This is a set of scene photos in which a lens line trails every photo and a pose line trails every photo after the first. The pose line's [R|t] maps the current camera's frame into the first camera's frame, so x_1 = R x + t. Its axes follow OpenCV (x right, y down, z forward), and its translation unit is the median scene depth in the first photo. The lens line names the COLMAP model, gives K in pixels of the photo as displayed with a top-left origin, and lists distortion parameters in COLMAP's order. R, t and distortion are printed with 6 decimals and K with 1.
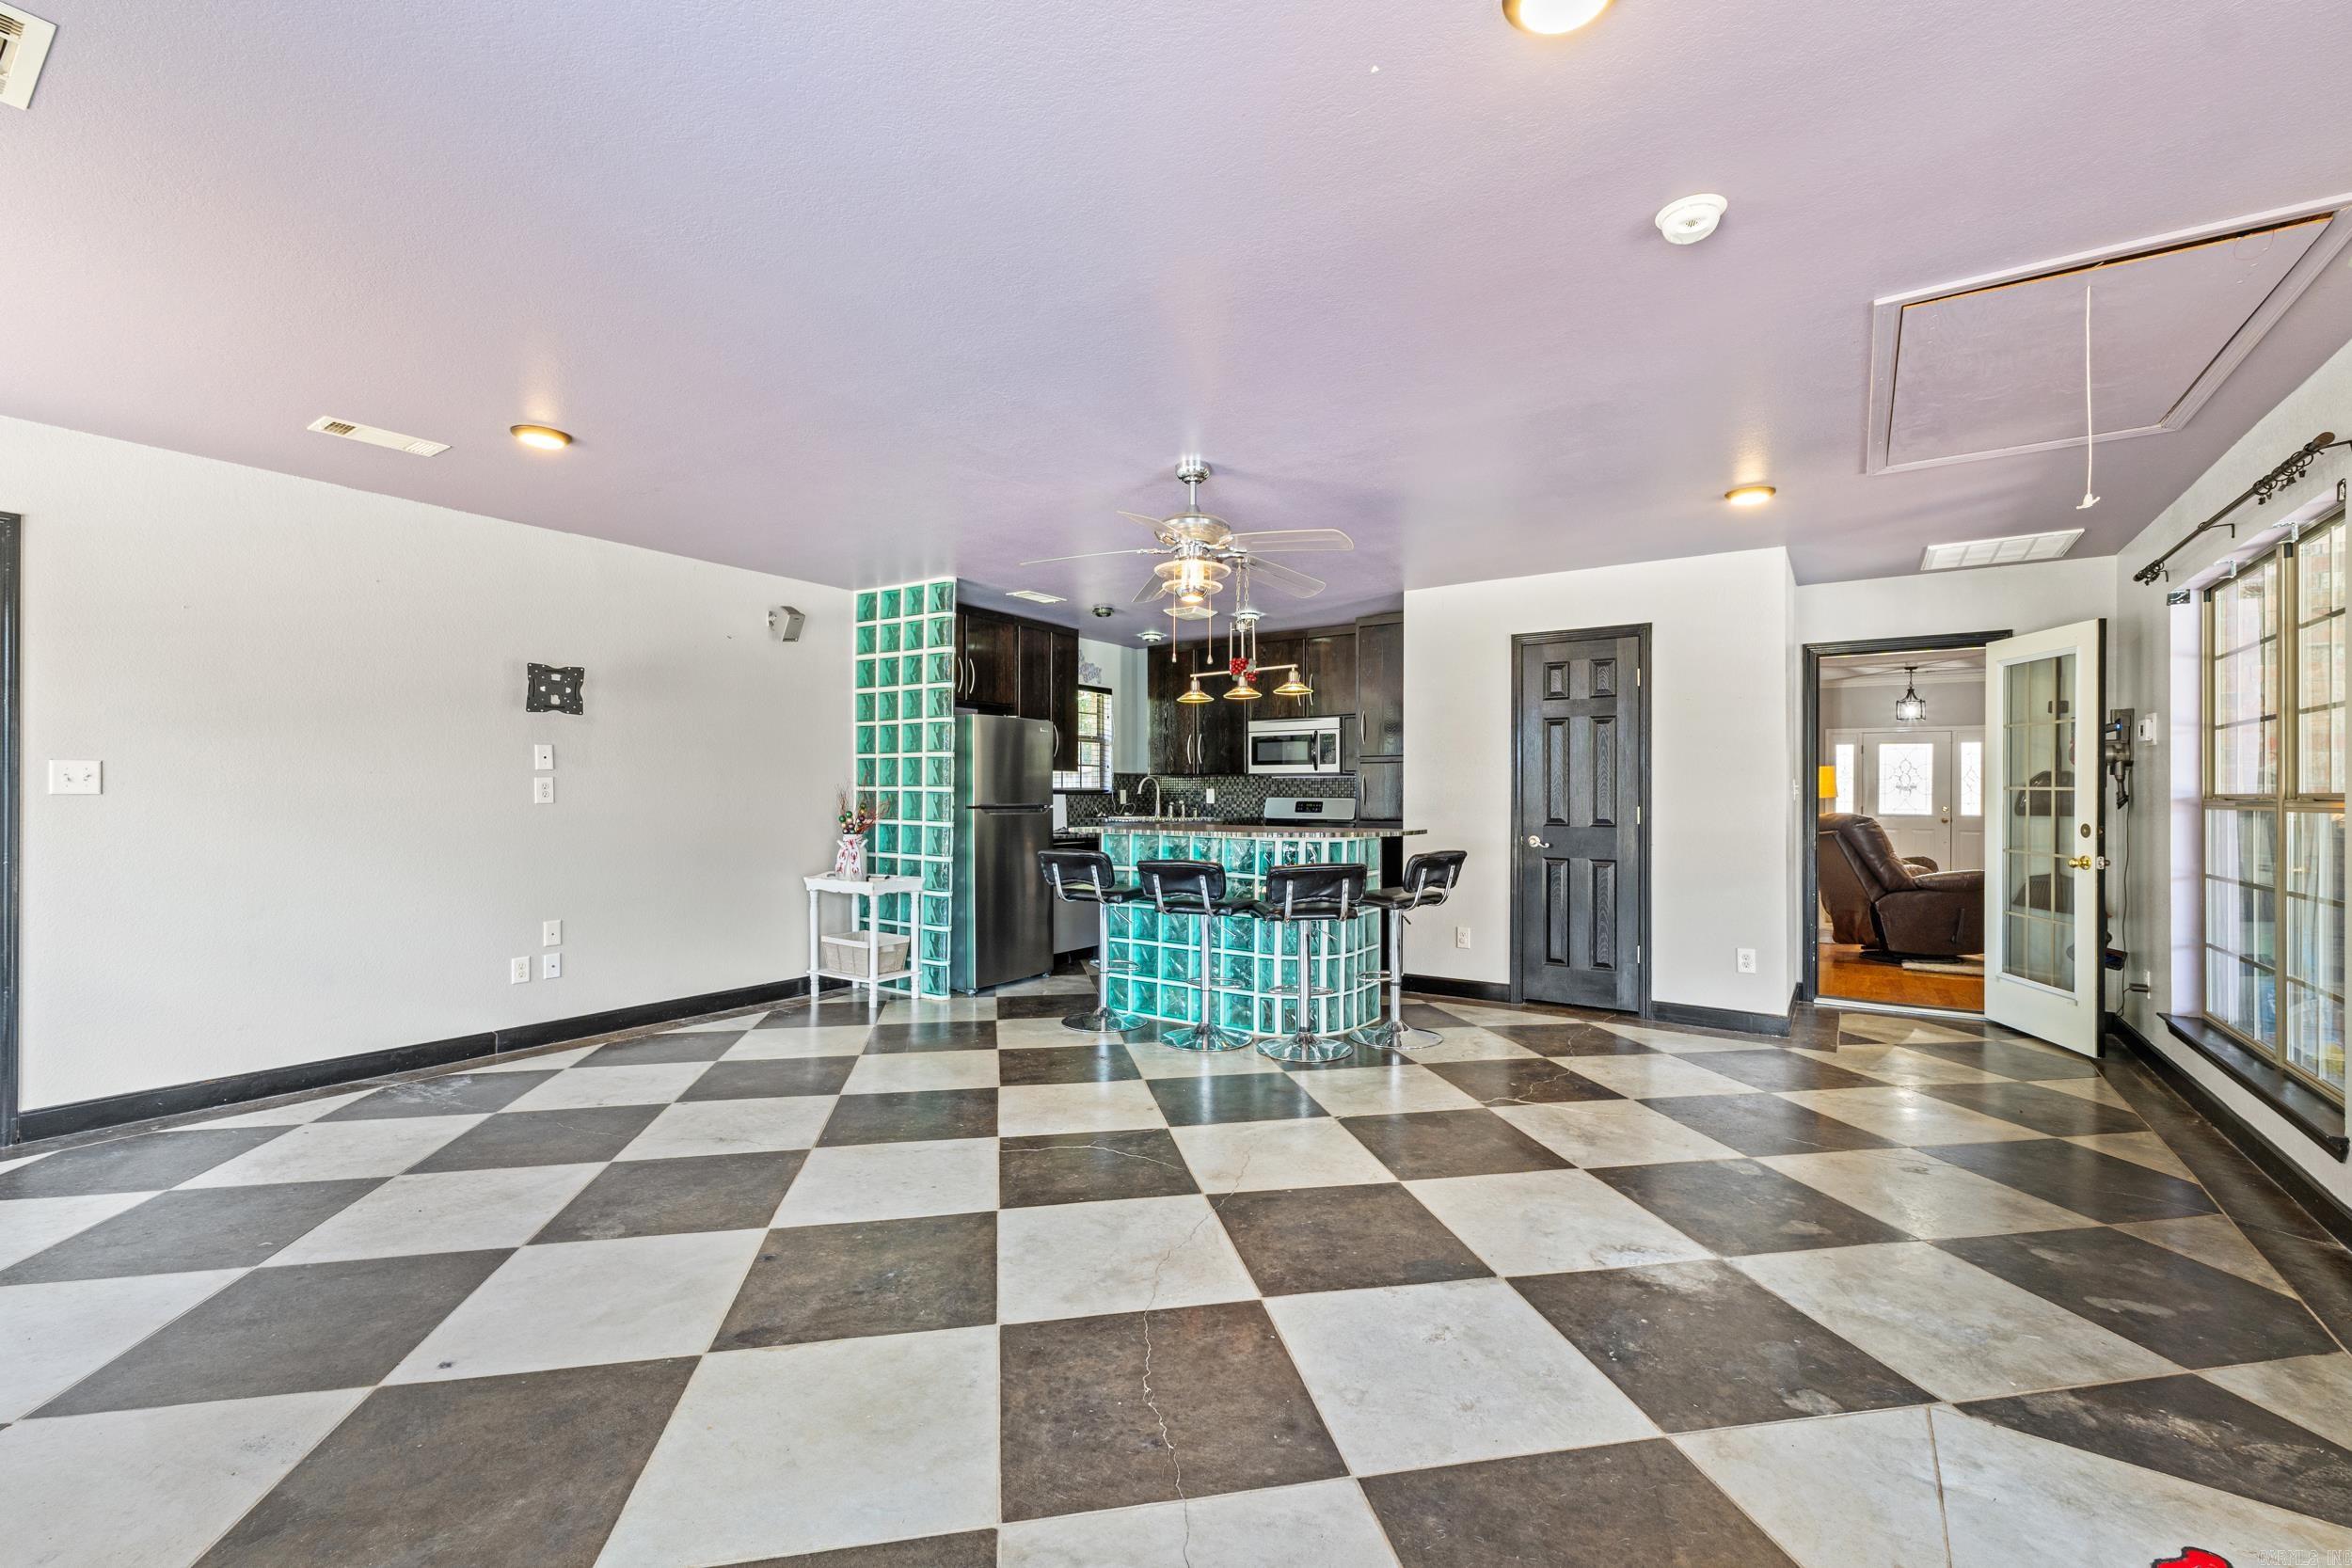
lens RADIAL K [[994.7, 0, 1171.4], [0, 994.7, 792.5], [0, 0, 1]] dist [0.000961, -0.000056]
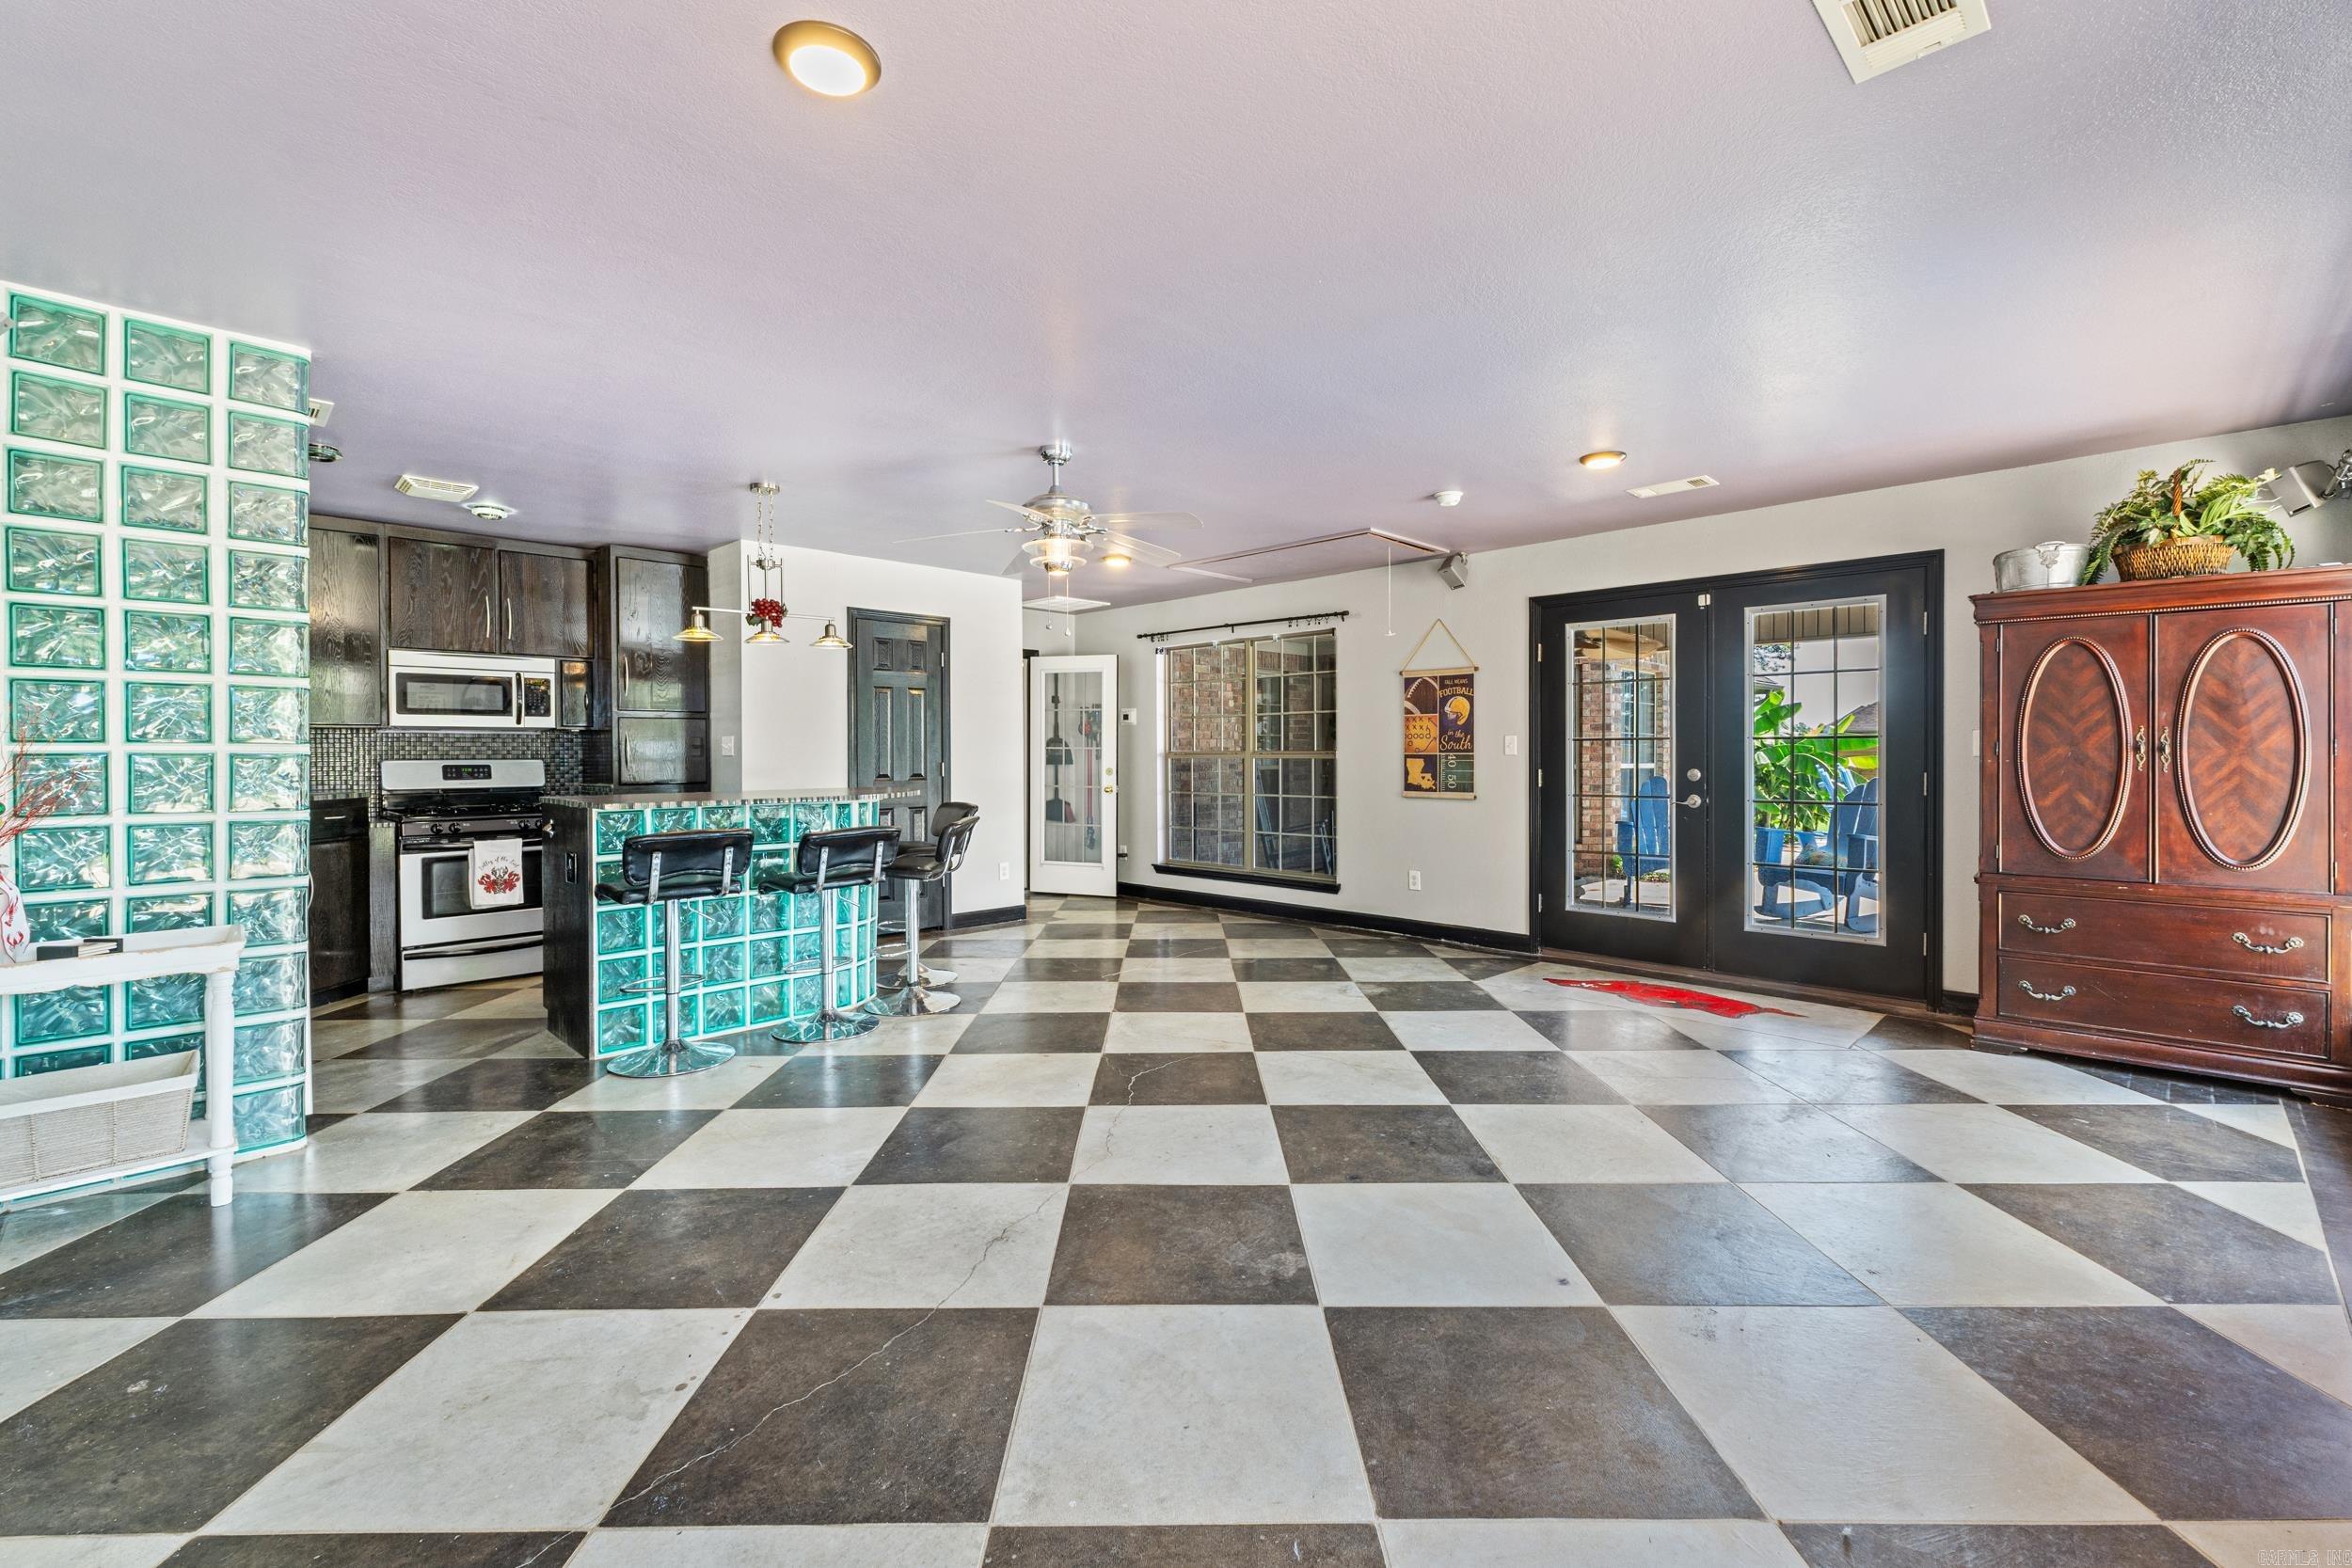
lens RADIAL K [[991.6, 0, 1198.6], [0, 991.6, 785.3], [0, 0, 1]] dist [0.001192, -0.000106]
pose [[0.168913, -0.037395, 0.984921, -0.579970], [0.000322, 0.999282, 0.037885, -0.003892], [-0.985631, -0.006082, 0.168804, 0.380475]]
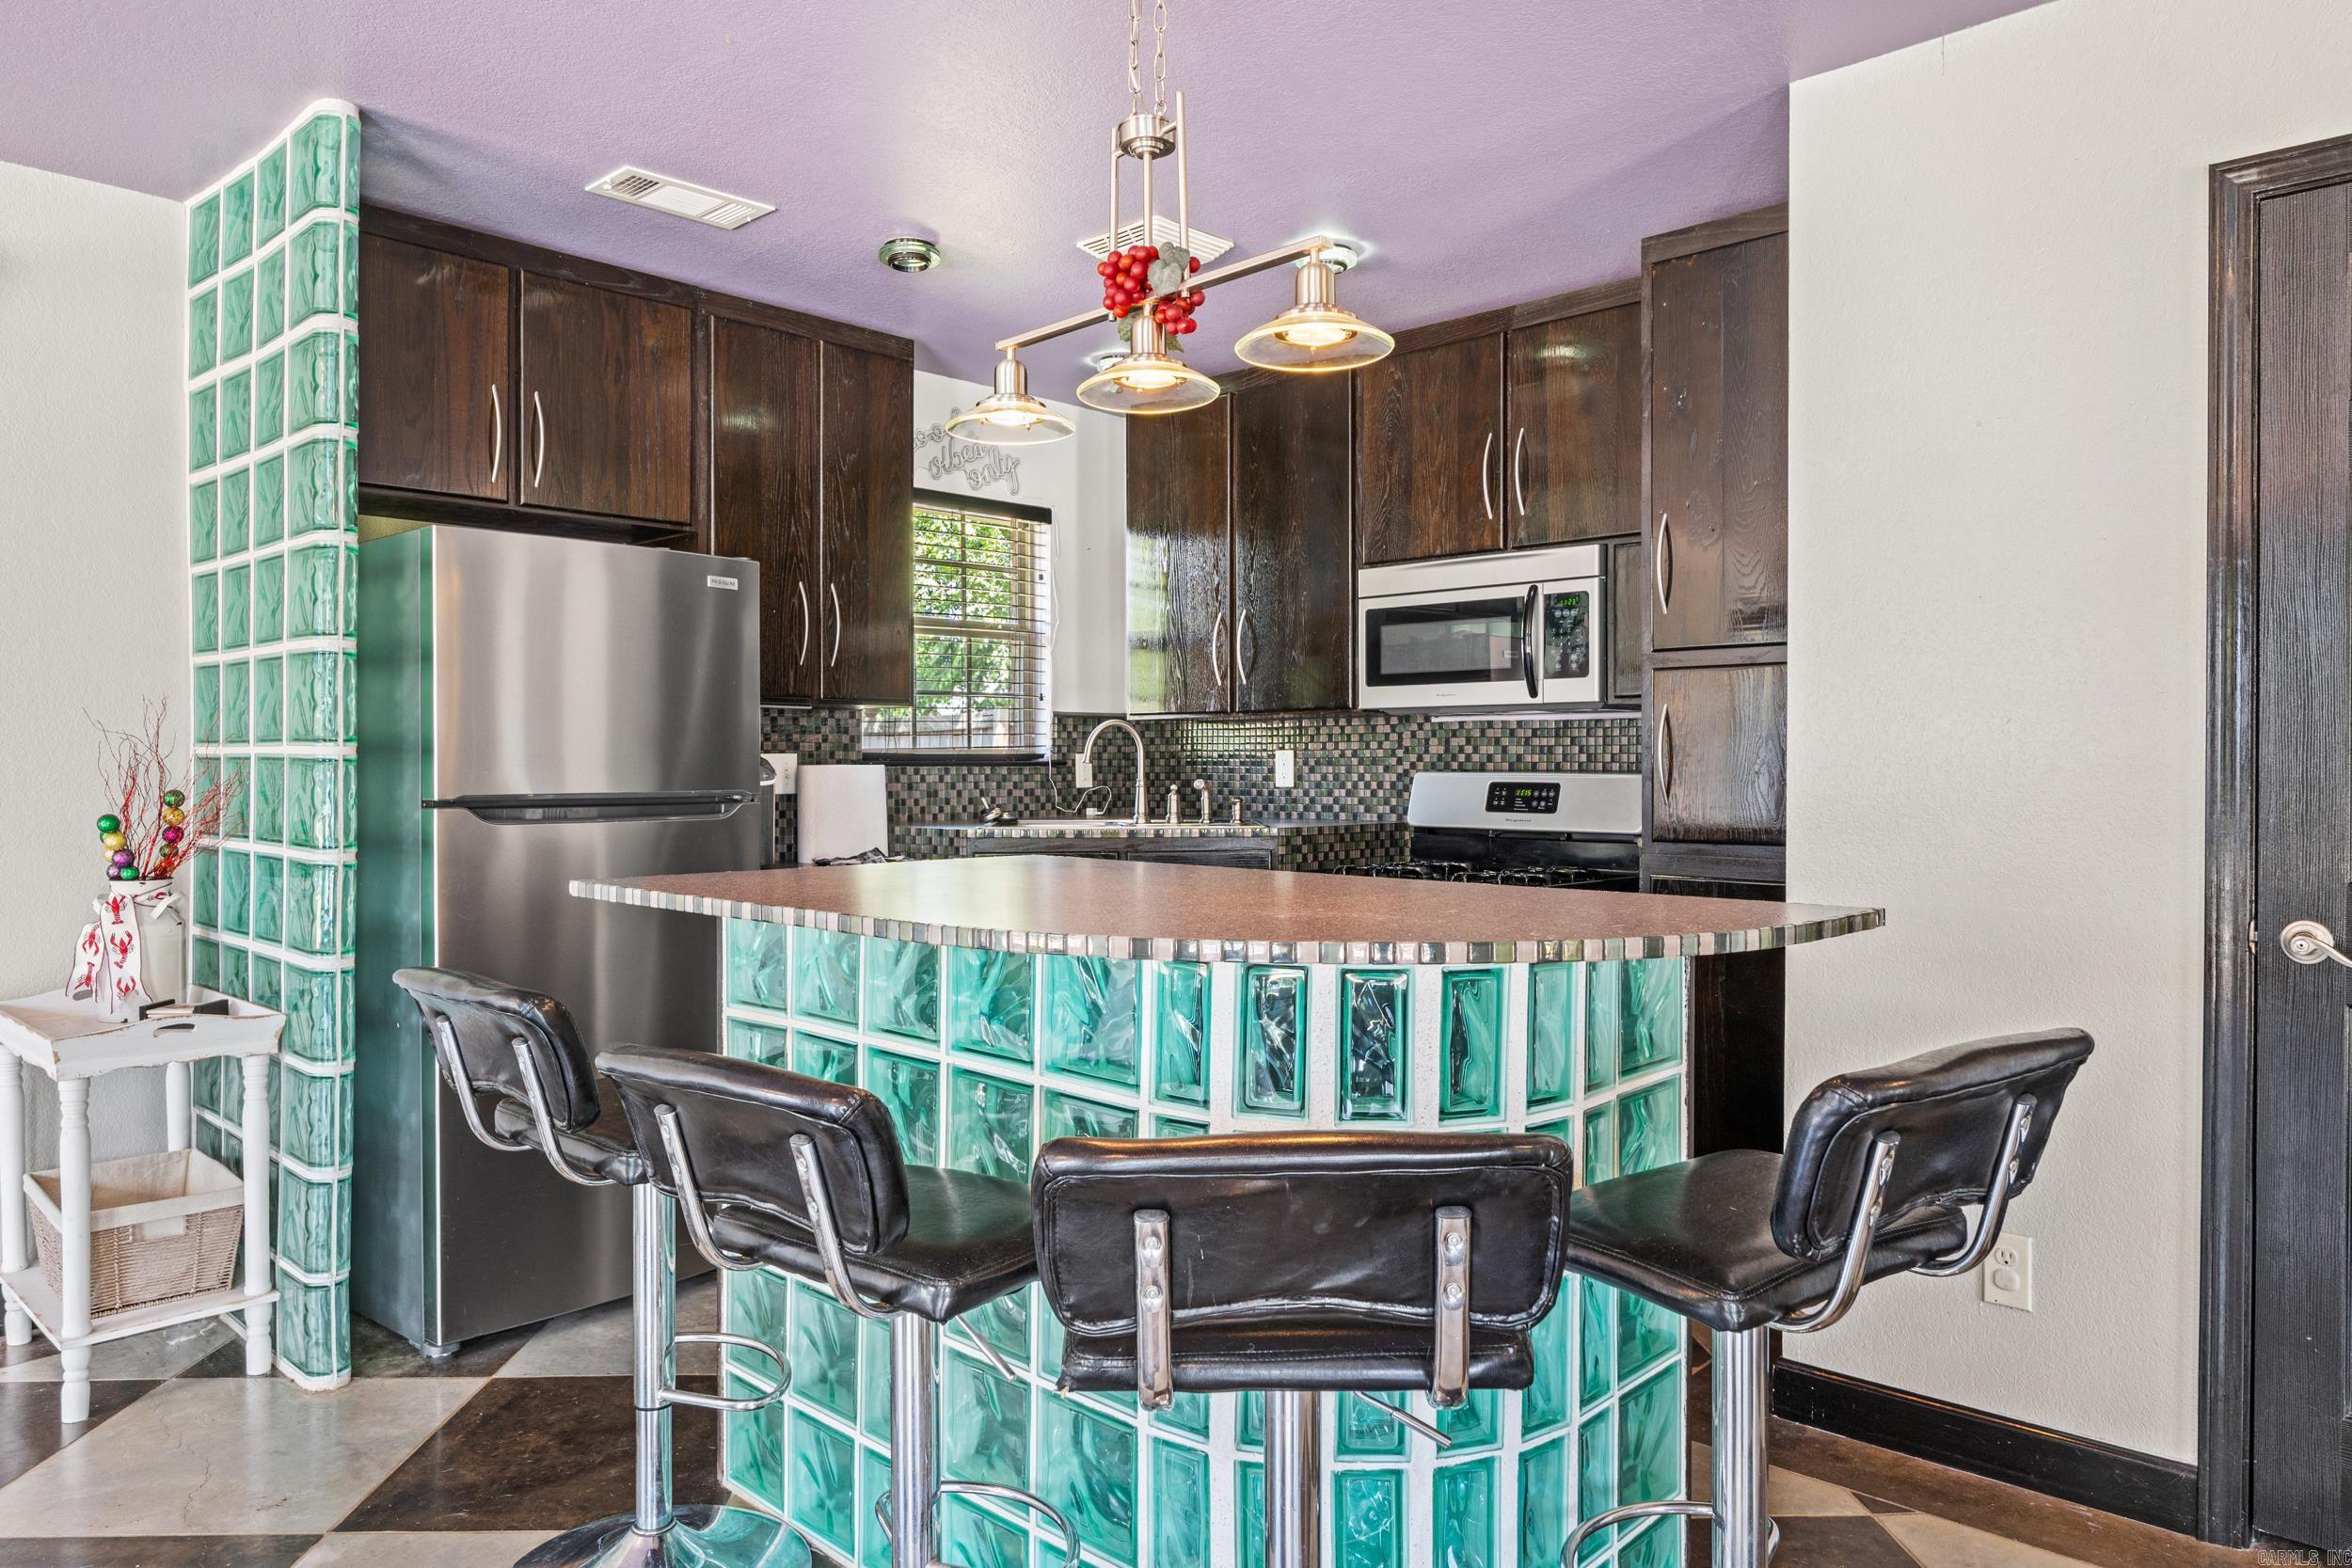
lens RADIAL K [[1544.6, 0, 1171.6], [0, 1544.6, 770.8], [0, 0, 1]] dist [-0.001369, -0.000316]
pose [[0.988552, 0.000147, -0.150883, 0.110204], [0.000334, 0.999995, 0.003162, 0.003320], [0.150883, -0.003176, 0.988547, 0.471338]]
